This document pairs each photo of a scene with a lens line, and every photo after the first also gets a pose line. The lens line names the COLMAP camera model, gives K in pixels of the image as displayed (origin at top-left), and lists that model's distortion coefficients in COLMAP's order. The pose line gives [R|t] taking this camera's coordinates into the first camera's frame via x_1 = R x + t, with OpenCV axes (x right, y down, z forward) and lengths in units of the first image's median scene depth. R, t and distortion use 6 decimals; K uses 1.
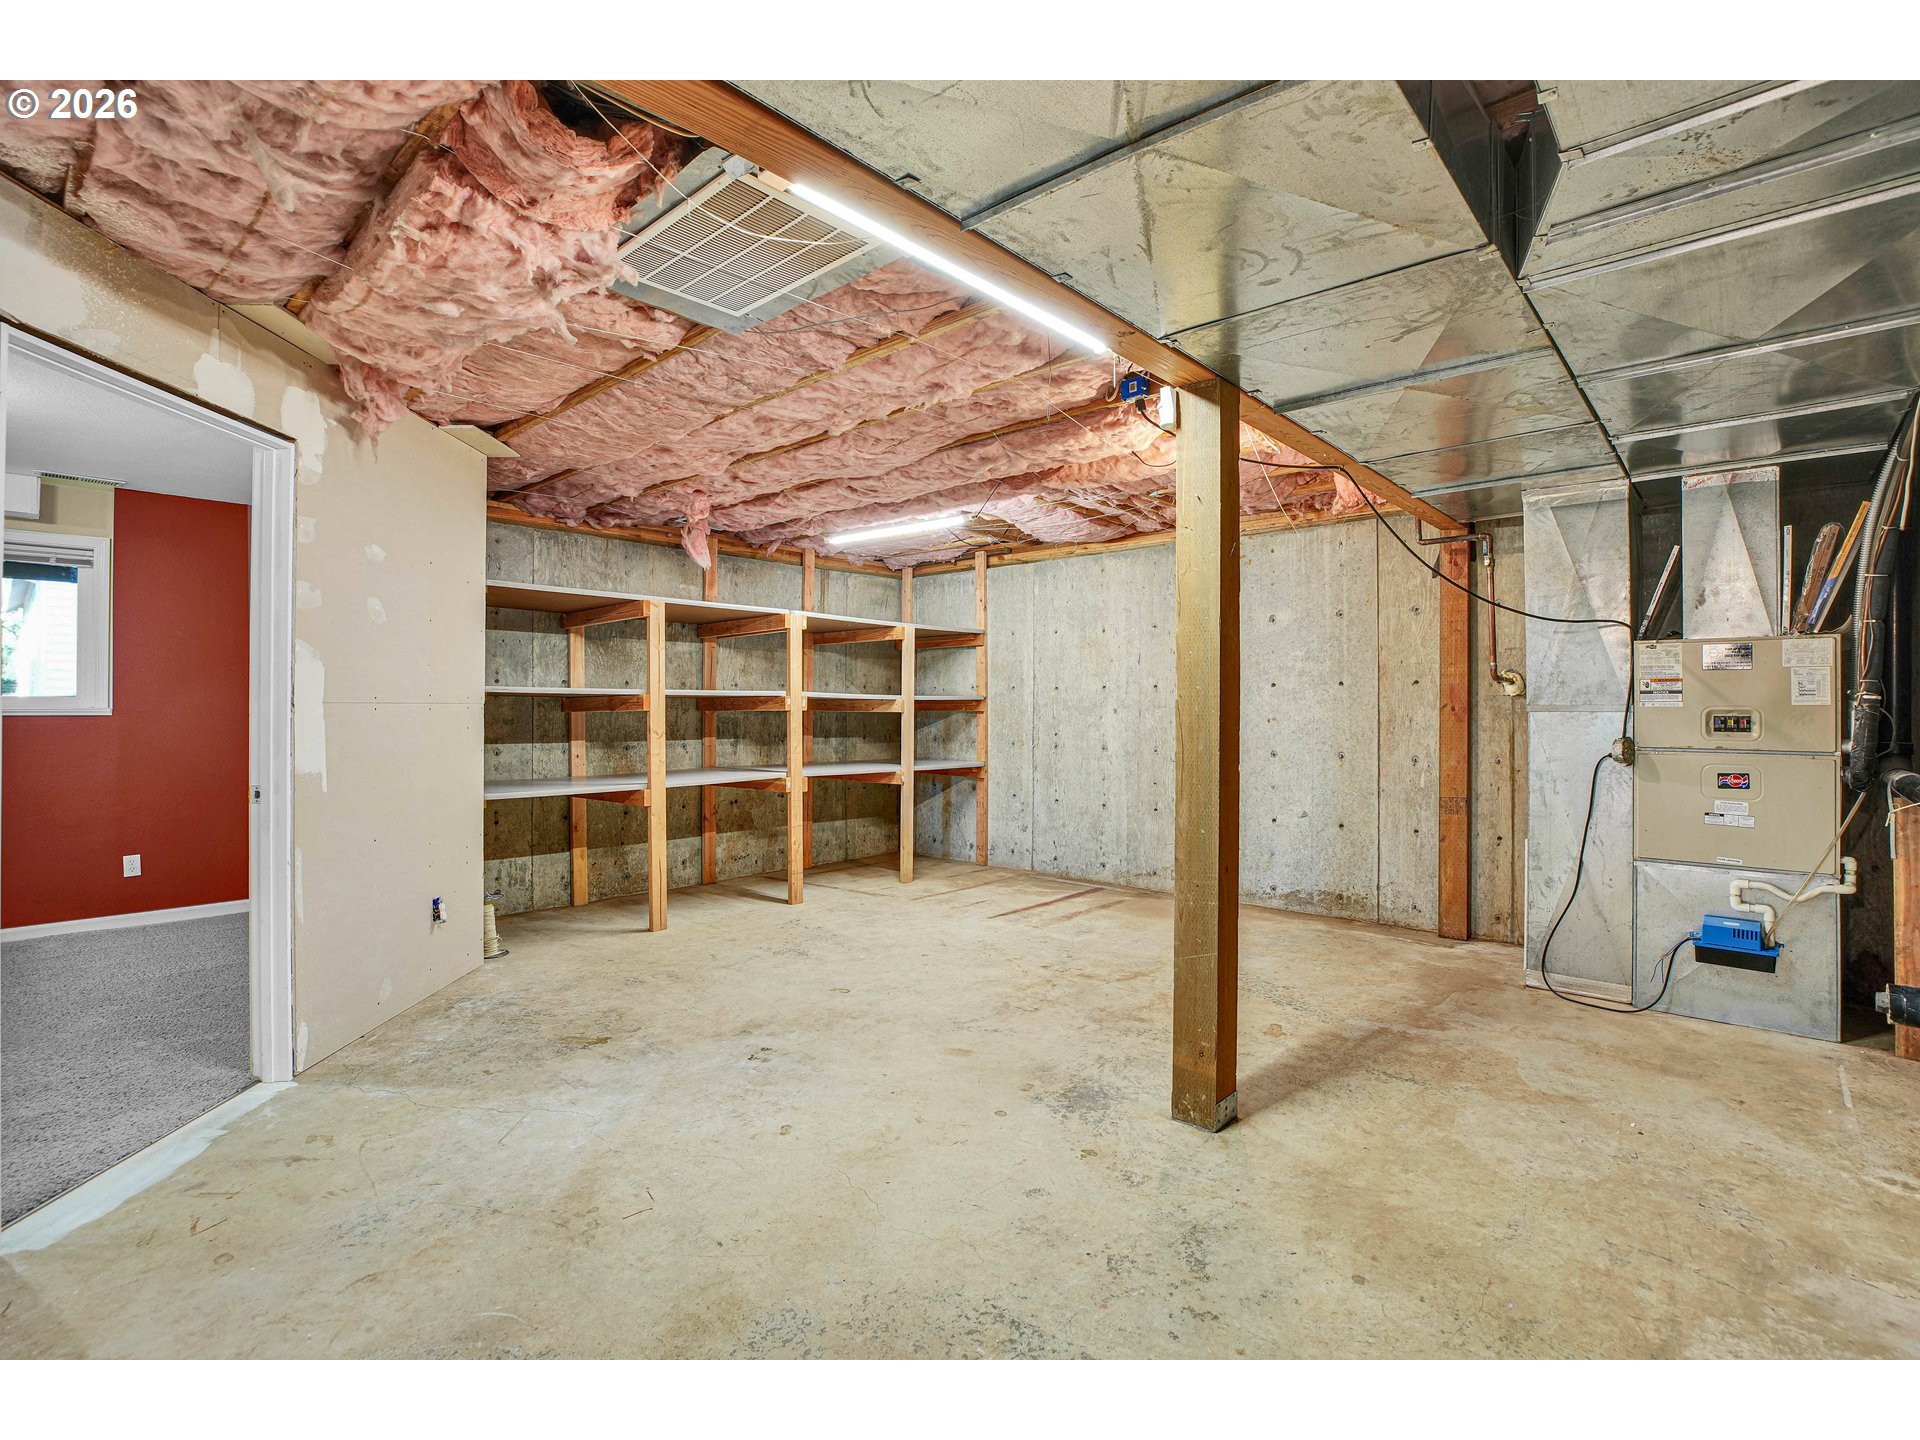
lens RADIAL K [[934.1, 0, 960.0], [0, 934.1, 720.0], [0, 0, 1]] dist [-0.013106, 0.000312]
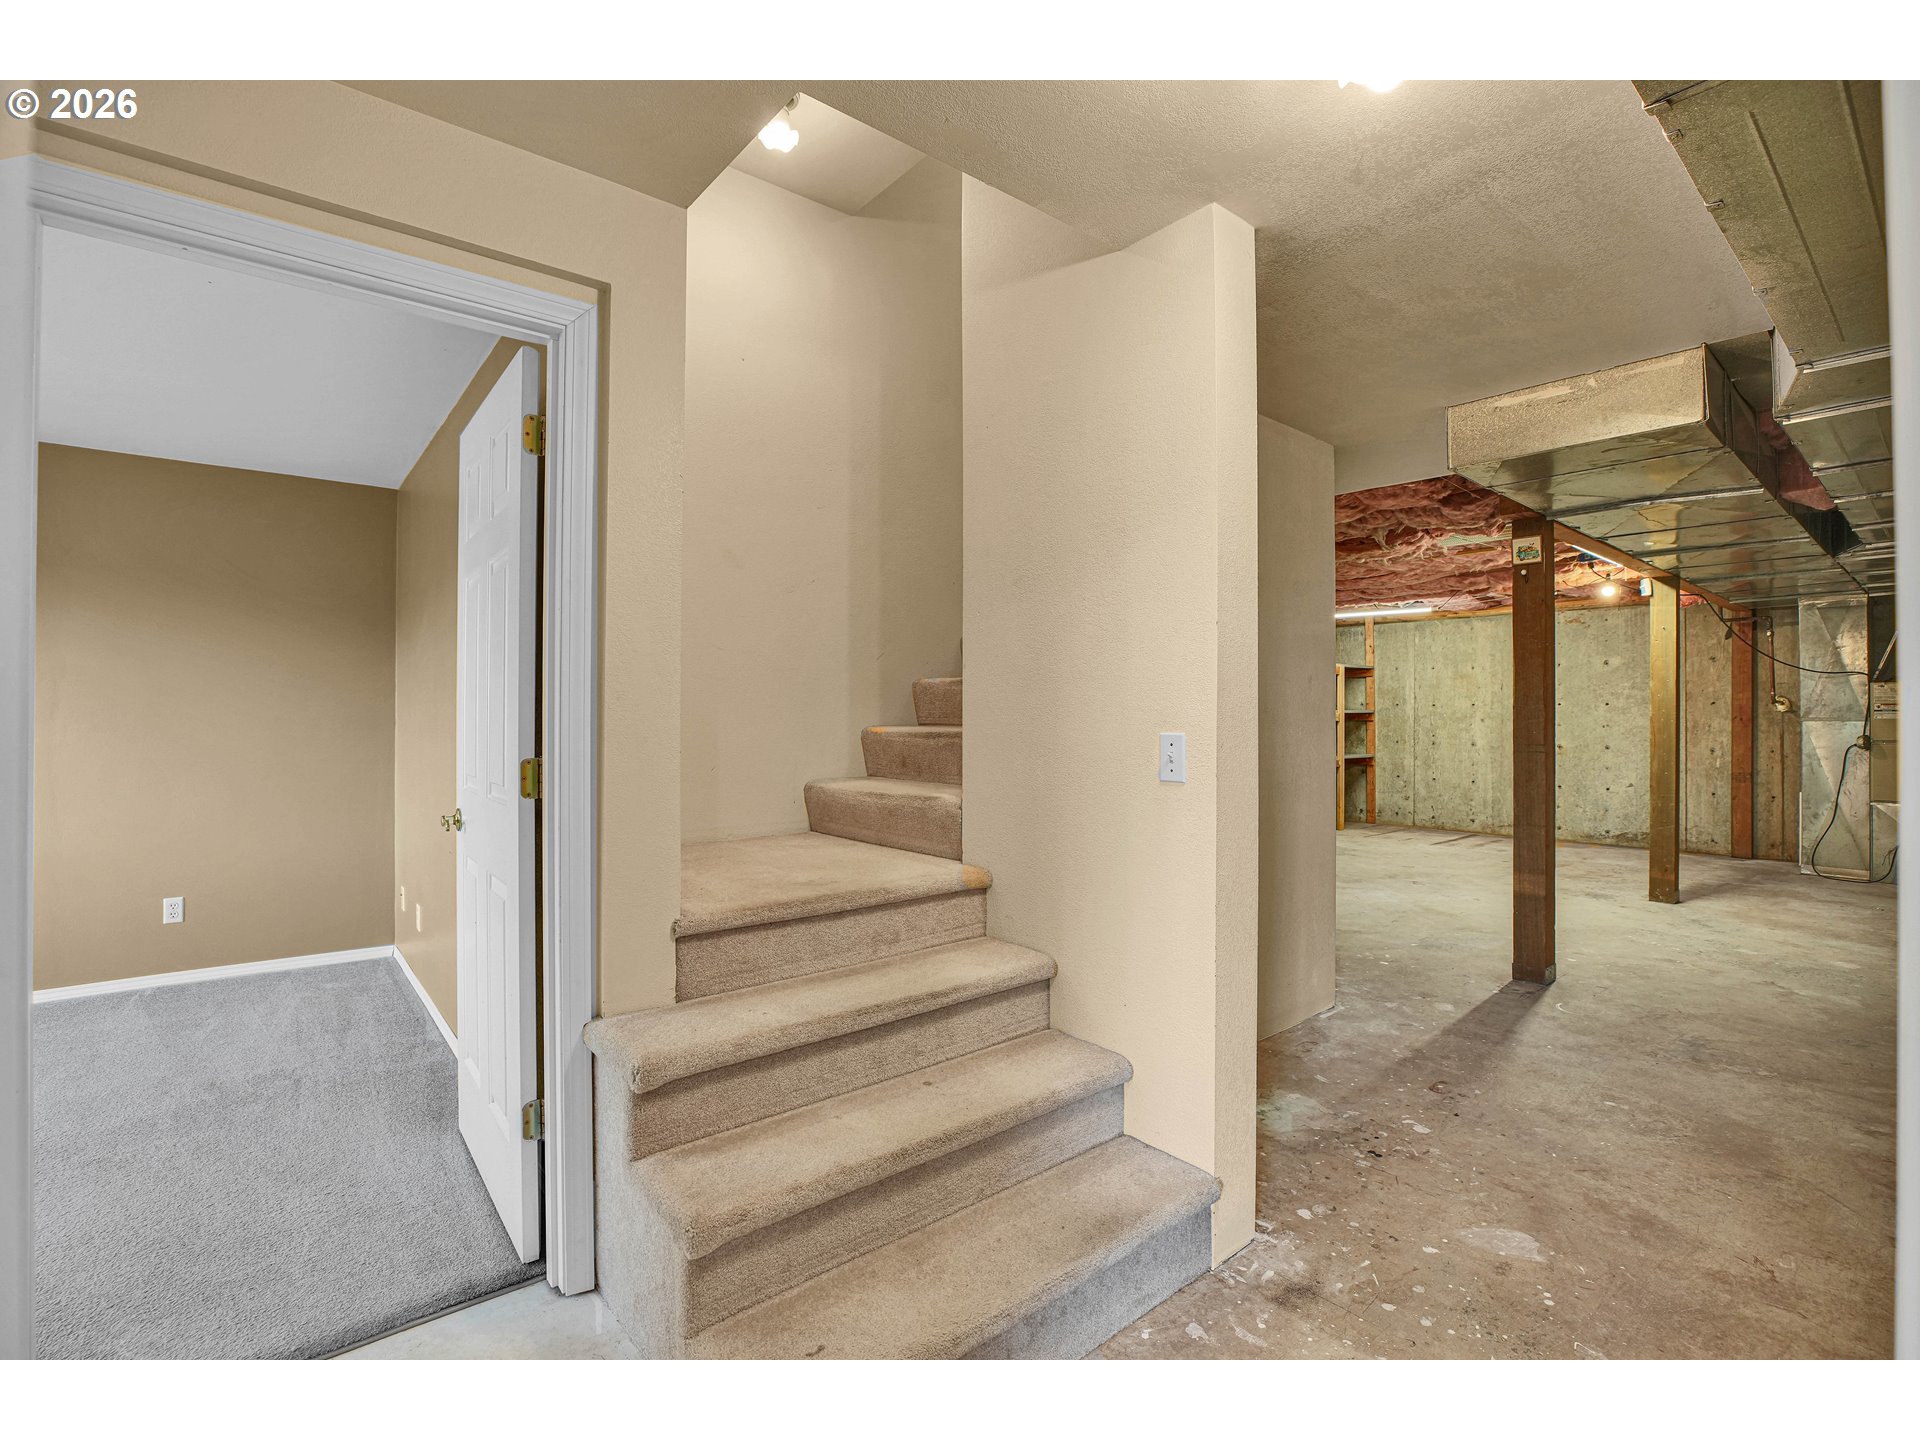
lens RADIAL K [[889.4, 0, 960.0], [0, 889.4, 720.0], [0, 0, 1]] dist [-0.046134, 0.016024]
pose [[0.987196, 0.001342, -0.159507, -0.587966], [-0.002811, 0.999956, -0.008987, 0.006908], [0.159488, 0.009320, 0.987156, -0.731619]]
